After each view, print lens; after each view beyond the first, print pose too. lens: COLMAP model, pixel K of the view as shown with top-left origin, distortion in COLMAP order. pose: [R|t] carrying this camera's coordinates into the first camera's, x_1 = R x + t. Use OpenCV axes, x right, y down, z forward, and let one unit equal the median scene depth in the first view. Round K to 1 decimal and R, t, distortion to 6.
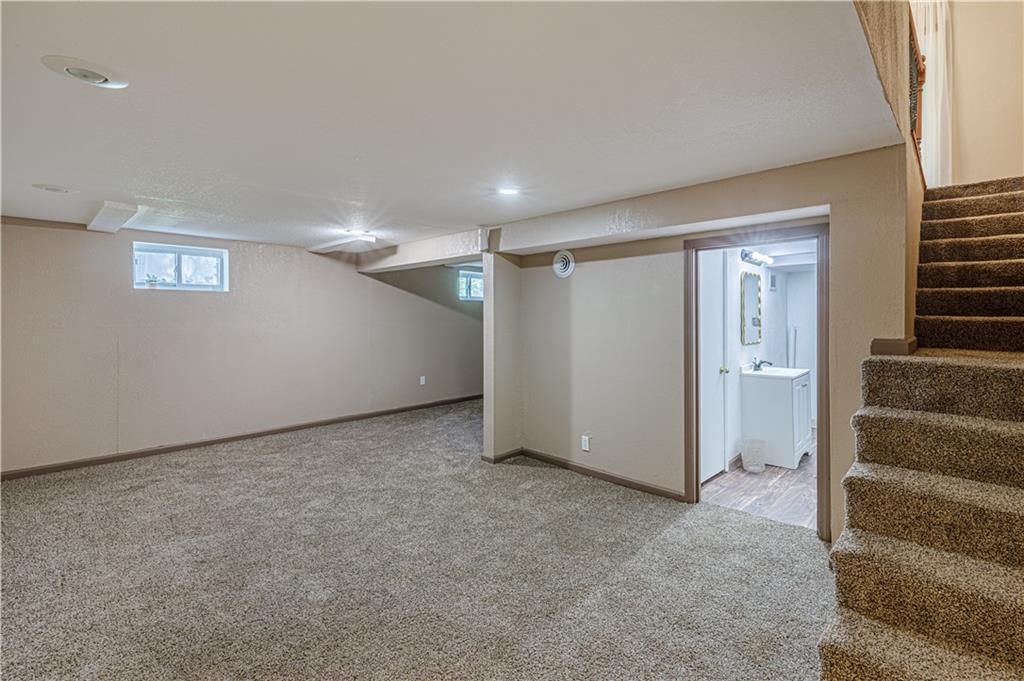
lens RADIAL K [[462.4, 0, 529.5], [0, 462.4, 313.6], [0, 0, 1]] dist [0.006046, 0.000625]
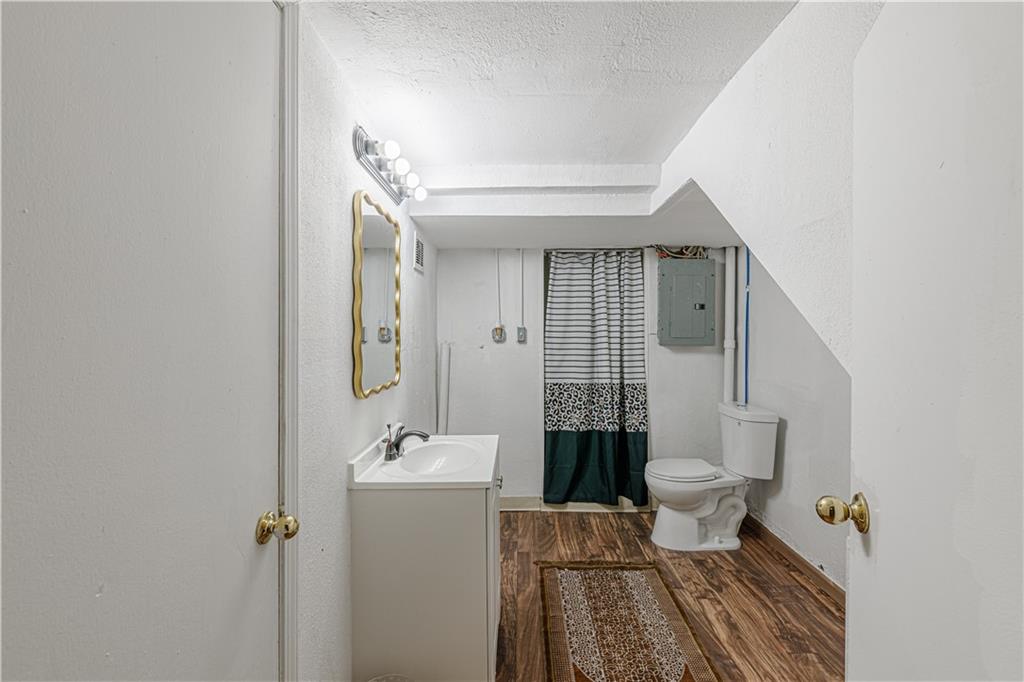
lens RADIAL K [[462.4, 0, 513.7], [0, 462.4, 337.2], [0, 0, 1]] dist [0.006046, 0.000625]
pose [[0.740029, -0.001439, 0.672574, 0.302941], [-0.008356, 0.999901, 0.011333, 0.015831], [-0.672523, -0.014007, 0.739943, 0.640412]]
